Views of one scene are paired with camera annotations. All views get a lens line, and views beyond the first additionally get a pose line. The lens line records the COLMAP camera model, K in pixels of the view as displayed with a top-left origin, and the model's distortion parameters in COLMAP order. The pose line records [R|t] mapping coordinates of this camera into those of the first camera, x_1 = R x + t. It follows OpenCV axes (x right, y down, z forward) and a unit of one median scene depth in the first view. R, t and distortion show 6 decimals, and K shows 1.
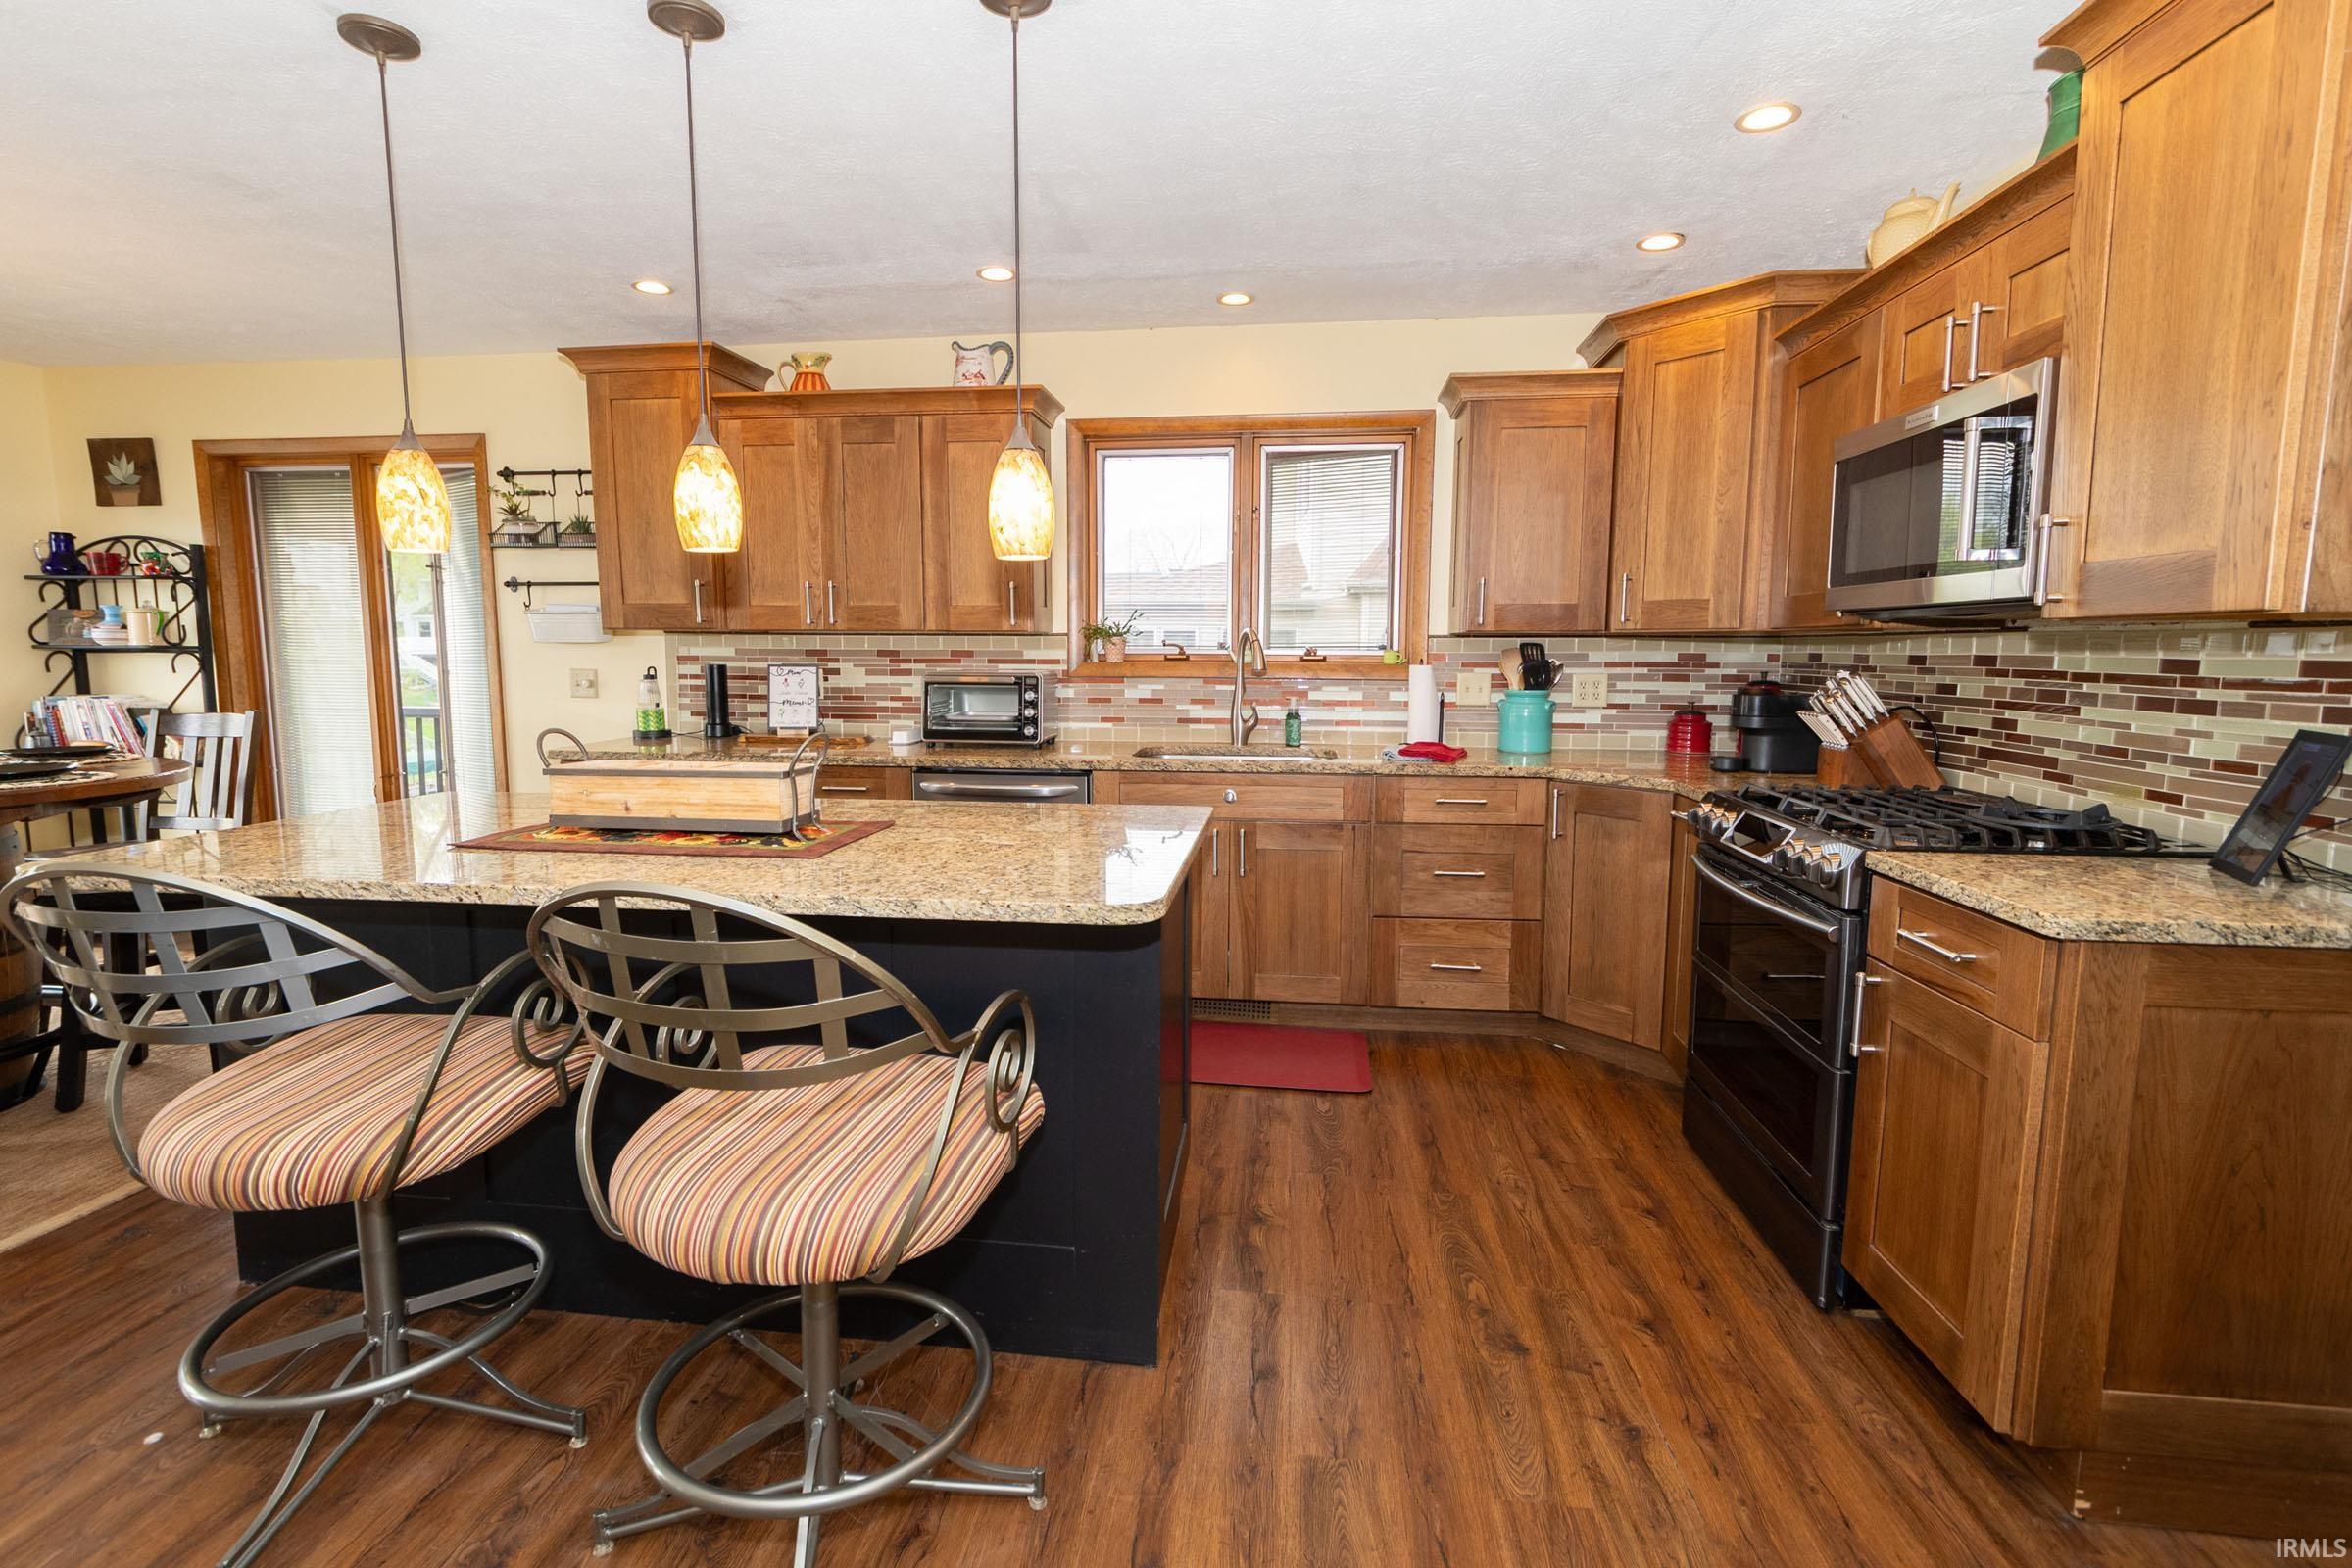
lens RADIAL K [[1043.6, 0, 1174.1], [0, 1043.6, 771.3], [0, 0, 1]] dist [-0.002477, -0.000092]
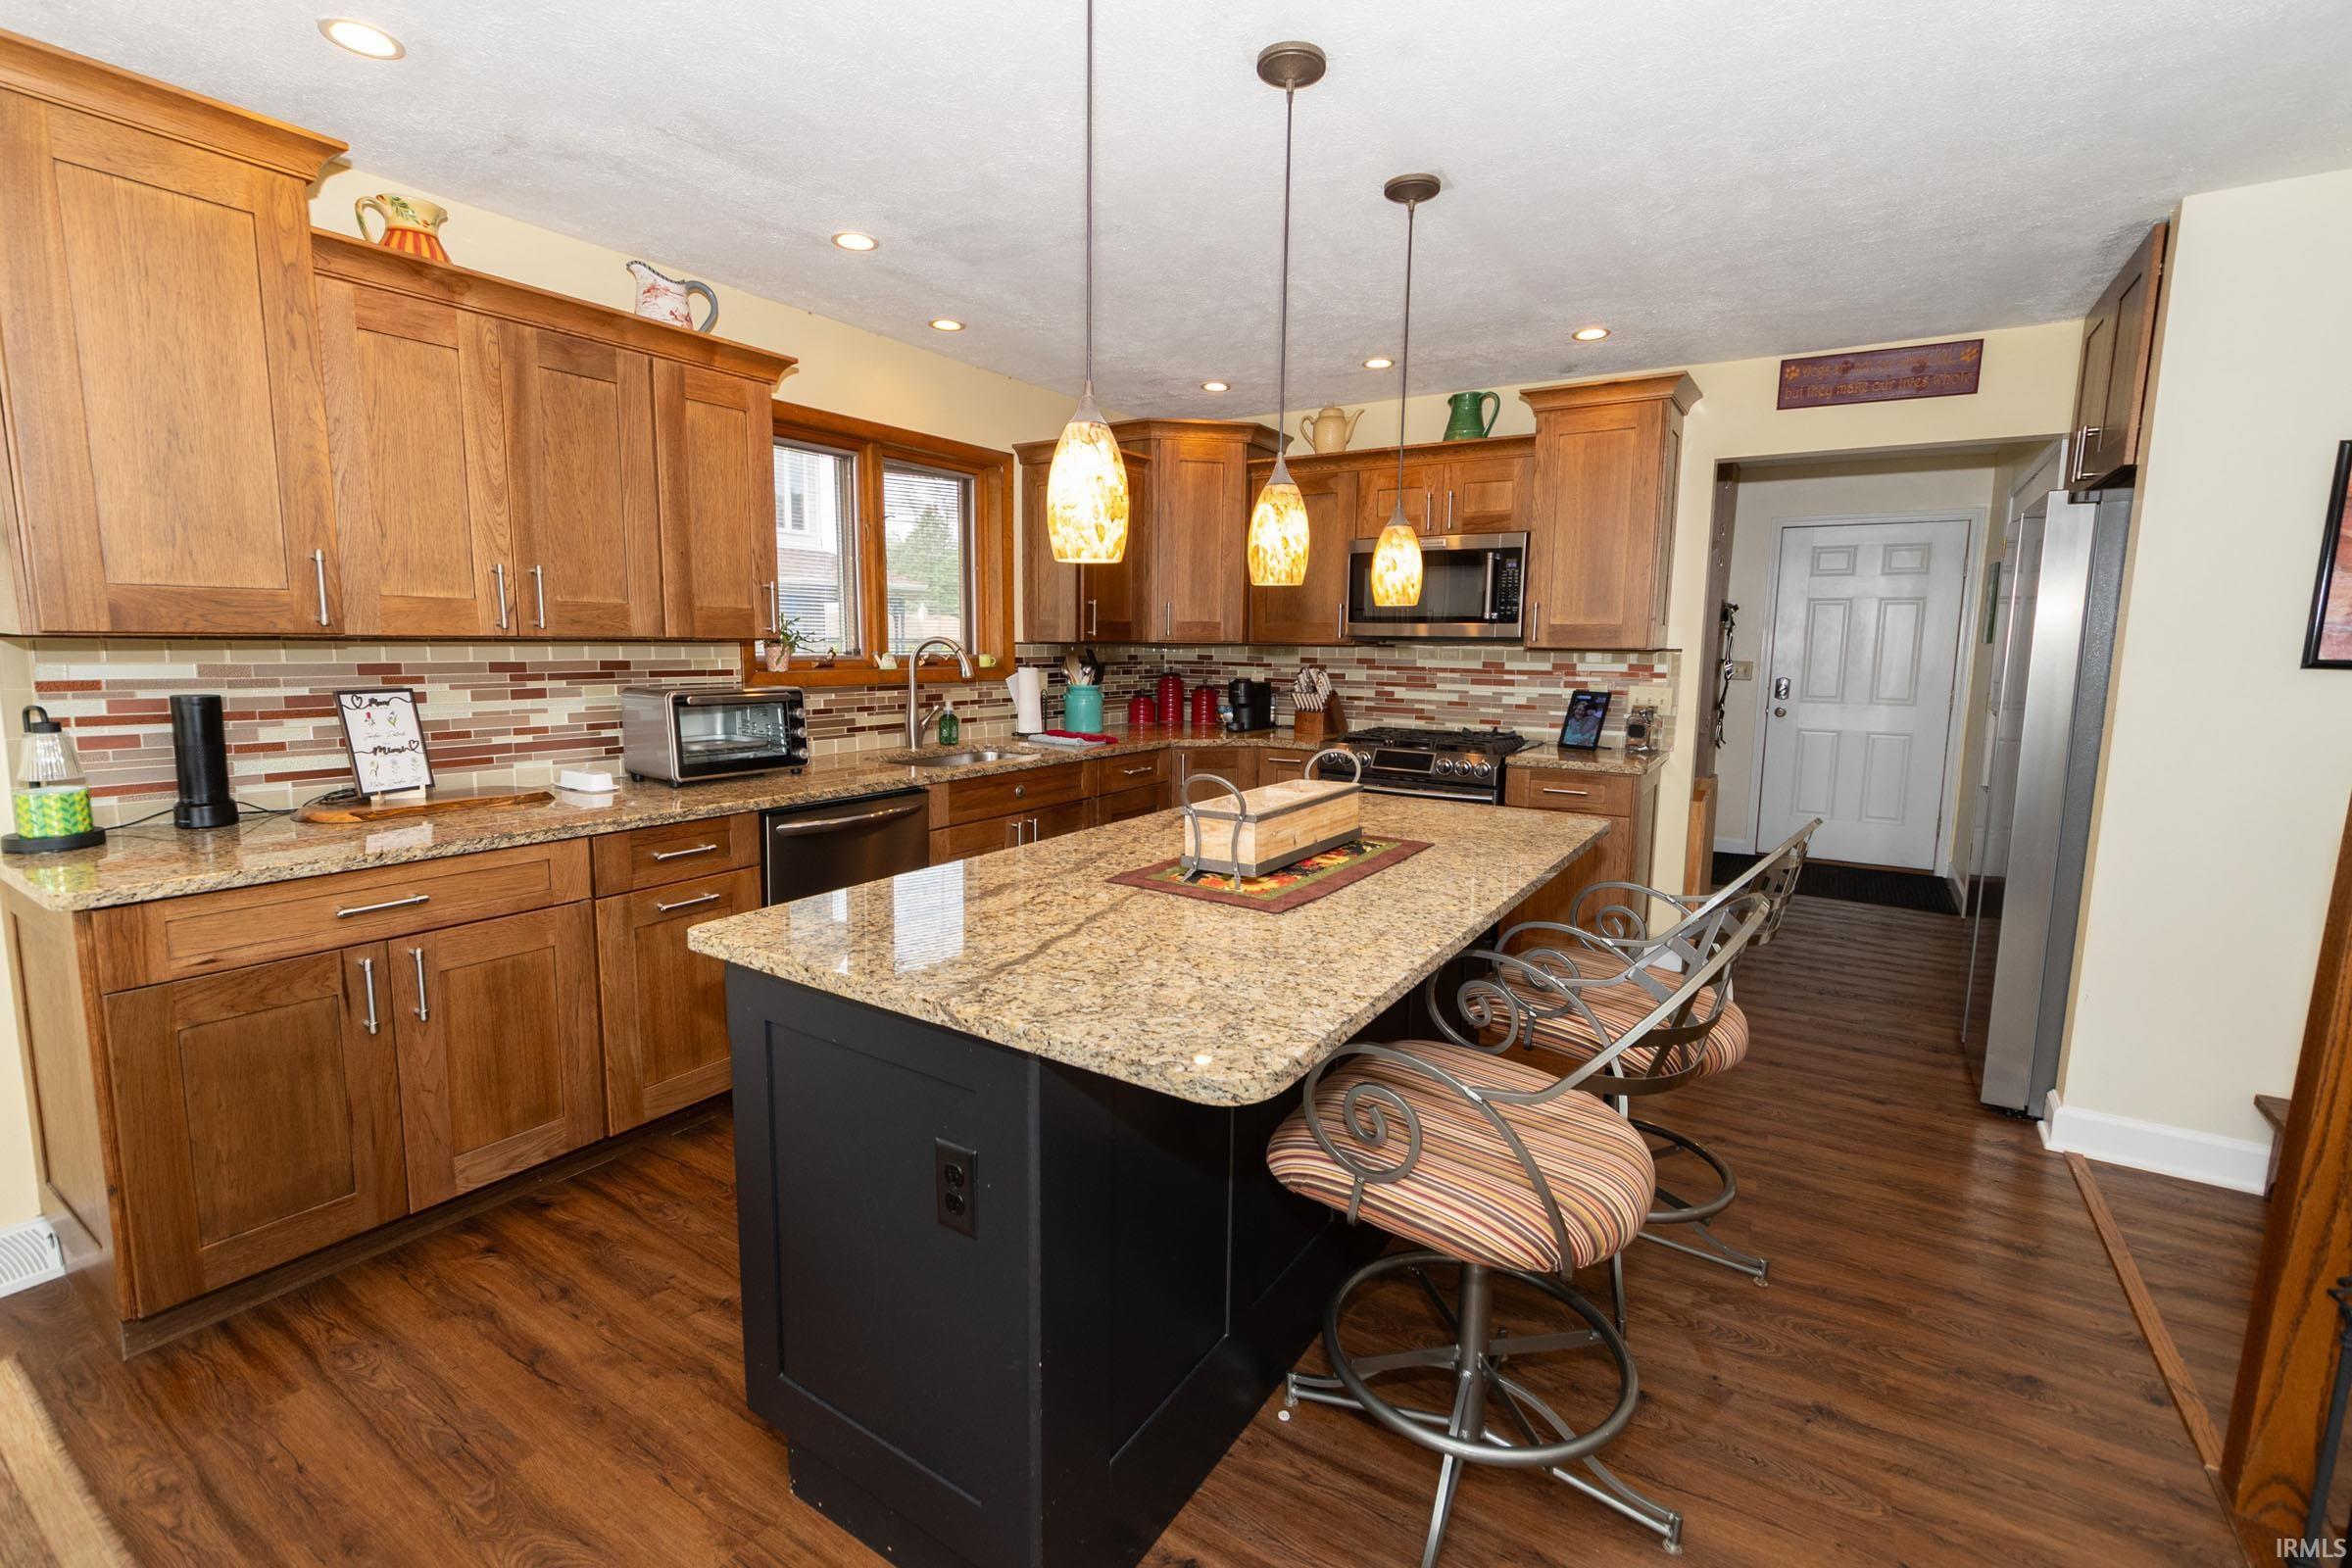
lens RADIAL K [[1043.6, 0, 1192.8], [0, 1043.6, 775.6], [0, 0, 1]] dist [-0.002477, -0.000092]
pose [[0.431386, -0.115405, 0.894756, -0.767509], [0.096198, 0.992014, 0.081570, -0.058954], [-0.897024, 0.050885, 0.439043, 0.315642]]
